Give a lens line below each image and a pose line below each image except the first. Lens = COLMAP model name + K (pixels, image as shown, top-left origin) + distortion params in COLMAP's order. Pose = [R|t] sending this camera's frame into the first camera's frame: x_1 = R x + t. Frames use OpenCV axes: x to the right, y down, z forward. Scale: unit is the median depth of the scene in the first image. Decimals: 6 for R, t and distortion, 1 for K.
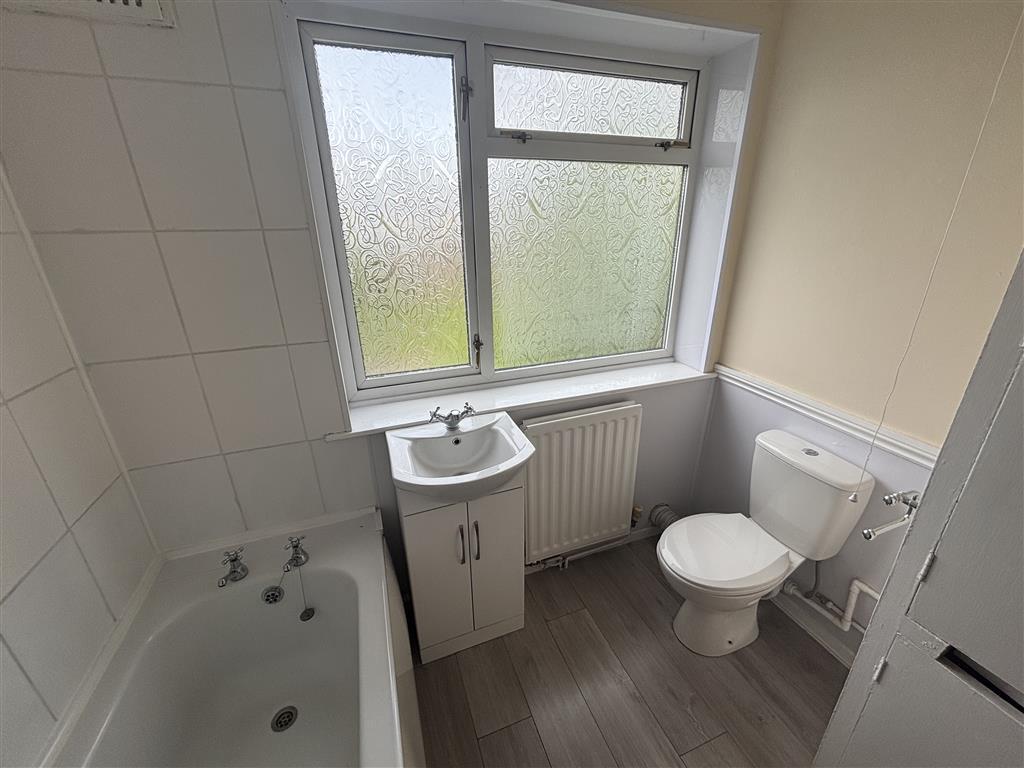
lens RADIAL K [[412.1, 0, 524.5], [0, 412.1, 381.4], [0, 0, 1]] dist [-0.003500, -0.000431]
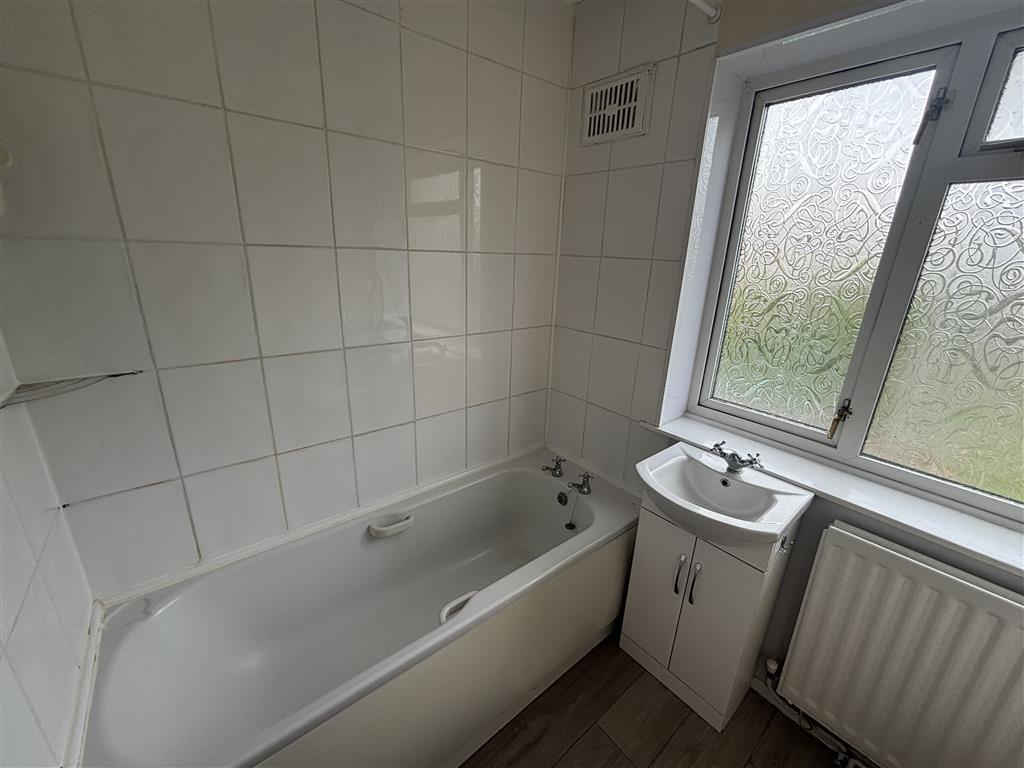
lens RADIAL K [[412.1, 0, 524.5], [0, 412.1, 381.4], [0, 0, 1]] dist [-0.003500, -0.000431]
pose [[0.325404, 0.306832, -0.894408, 0.441255], [-0.373365, 0.910722, 0.176591, -0.060456], [0.868741, 0.276478, 0.410913, 0.126655]]
